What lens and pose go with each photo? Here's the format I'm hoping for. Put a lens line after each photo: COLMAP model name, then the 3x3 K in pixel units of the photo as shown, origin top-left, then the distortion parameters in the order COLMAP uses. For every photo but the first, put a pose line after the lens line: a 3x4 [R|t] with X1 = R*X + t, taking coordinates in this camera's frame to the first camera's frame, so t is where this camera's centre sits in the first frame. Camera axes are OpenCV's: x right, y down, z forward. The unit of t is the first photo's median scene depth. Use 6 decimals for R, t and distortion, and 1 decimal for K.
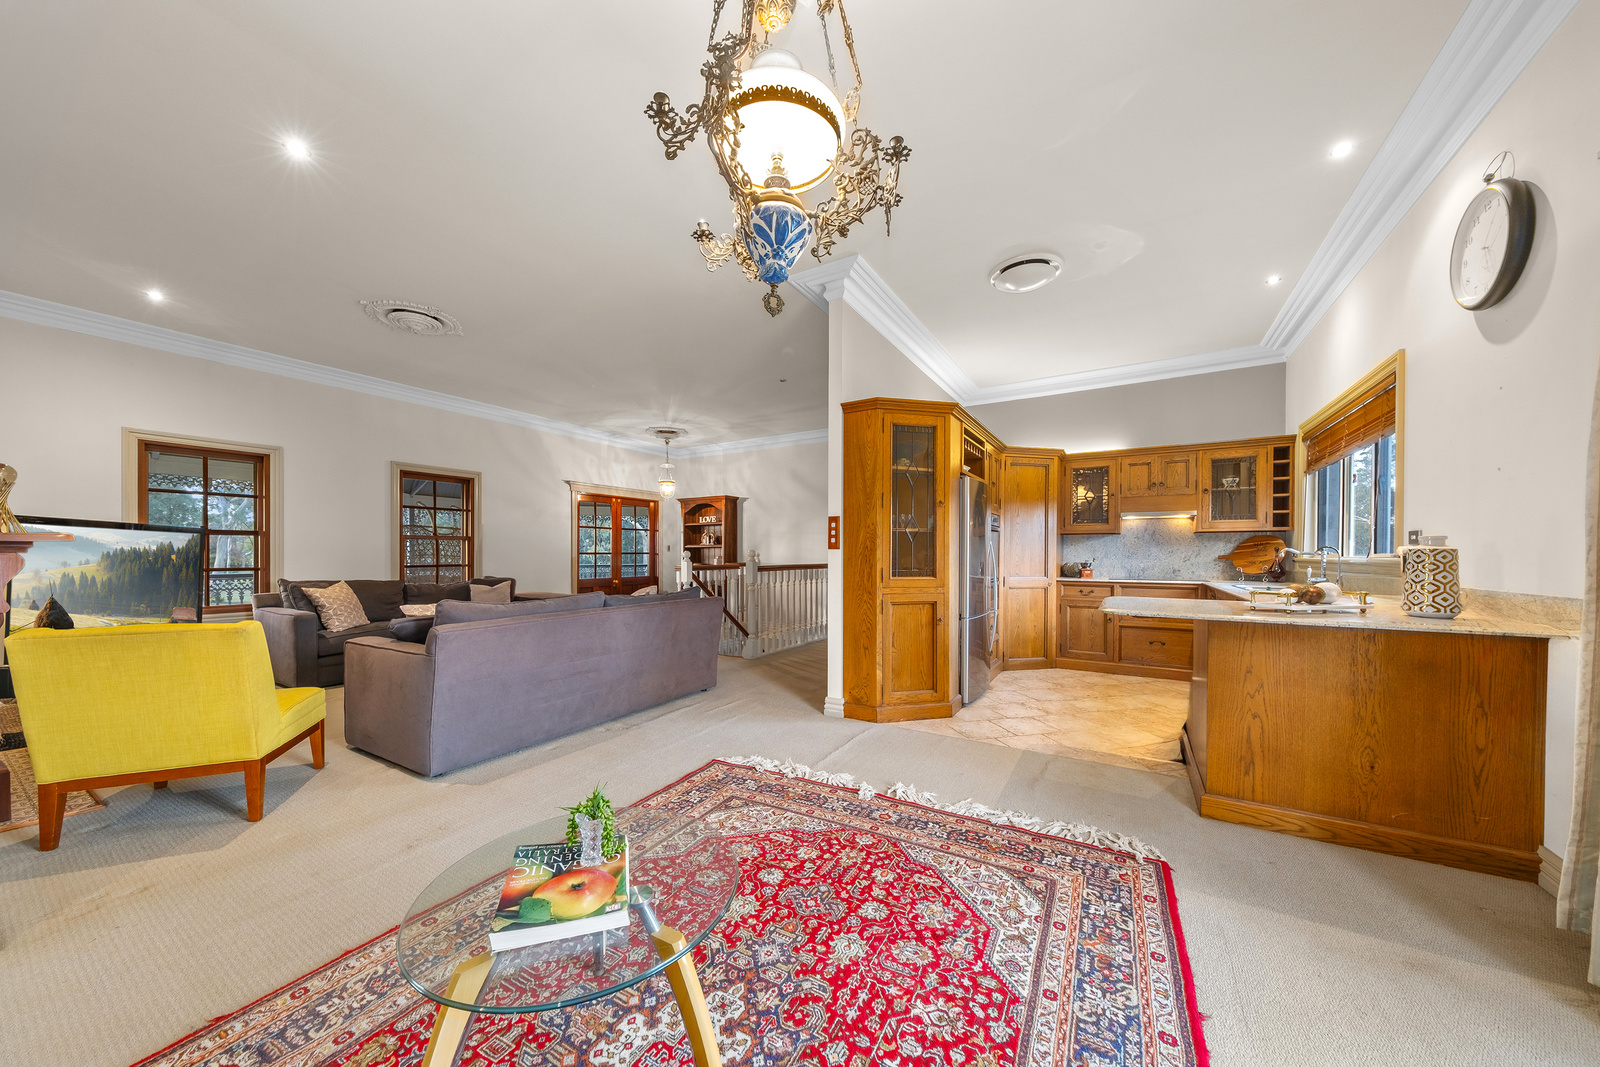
lens RADIAL K [[549.8, 0, 798.3], [0, 549.8, 550.7], [0, 0, 1]] dist [-0.000217, -0.000006]
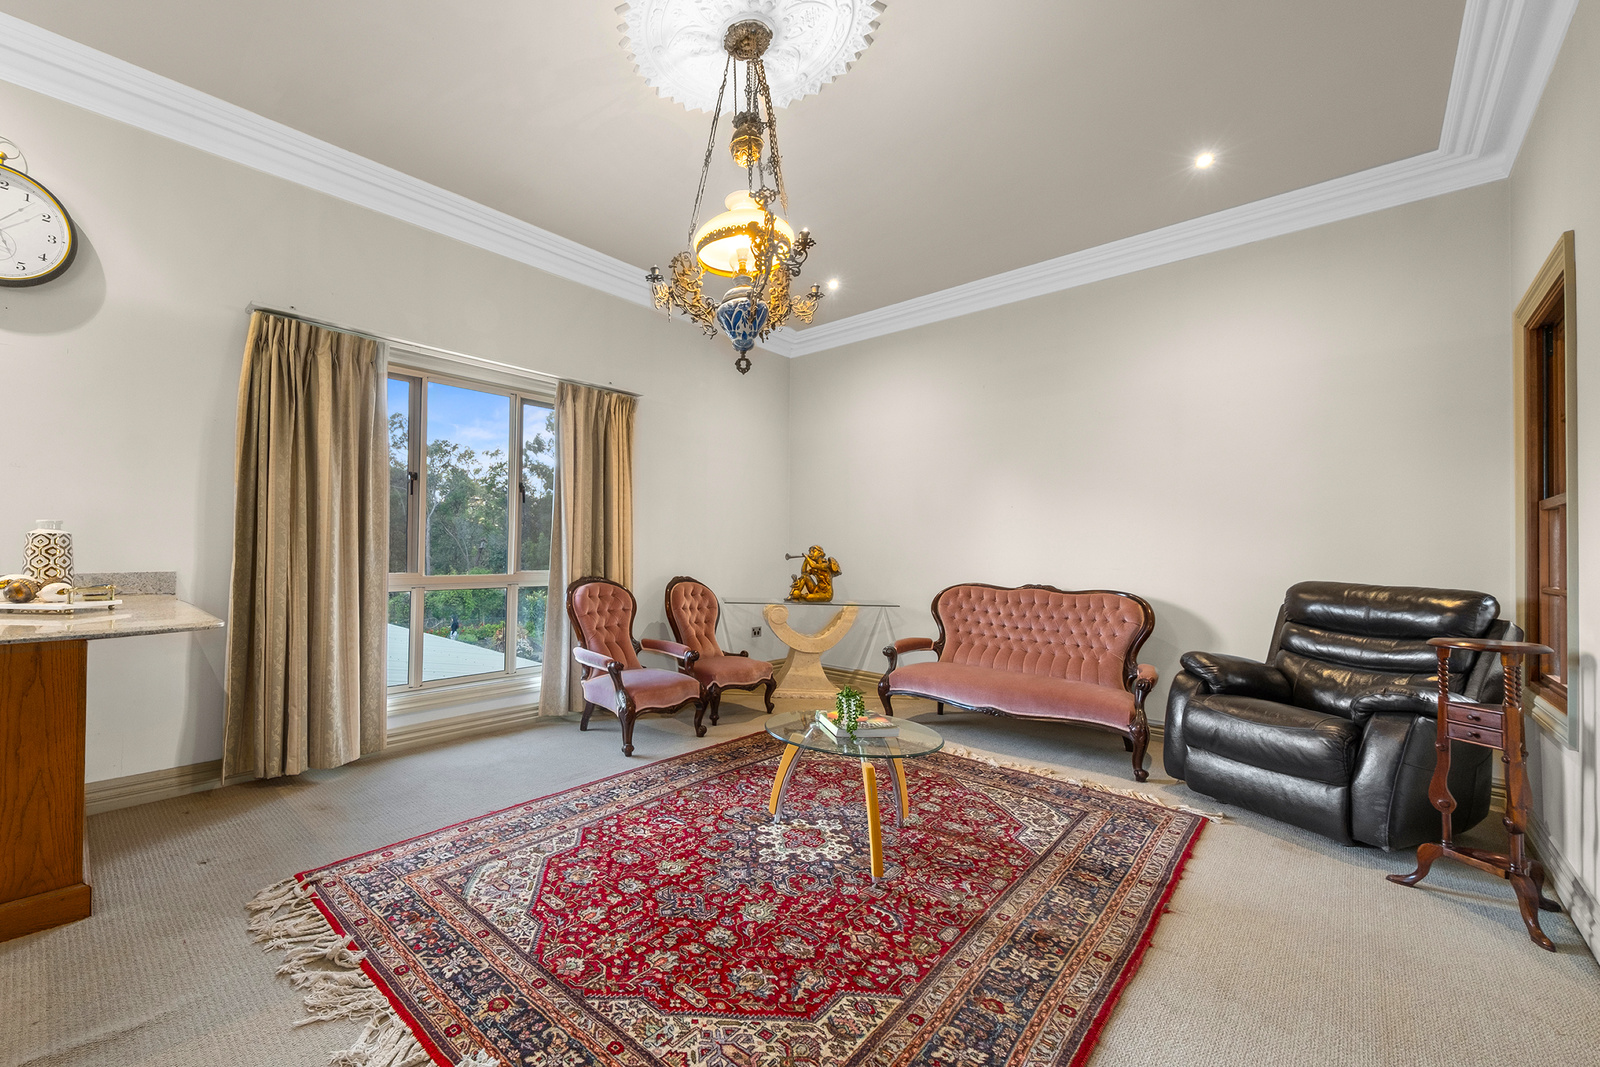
lens RADIAL K [[549.8, 0, 798.3], [0, 549.8, 550.7], [0, 0, 1]] dist [-0.000217, -0.000006]
pose [[-0.998144, -0.009956, 0.060078, -0.226460], [-0.009895, 0.999950, 0.001311, 0.019933], [-0.060088, 0.000714, -0.998193, 1.969975]]
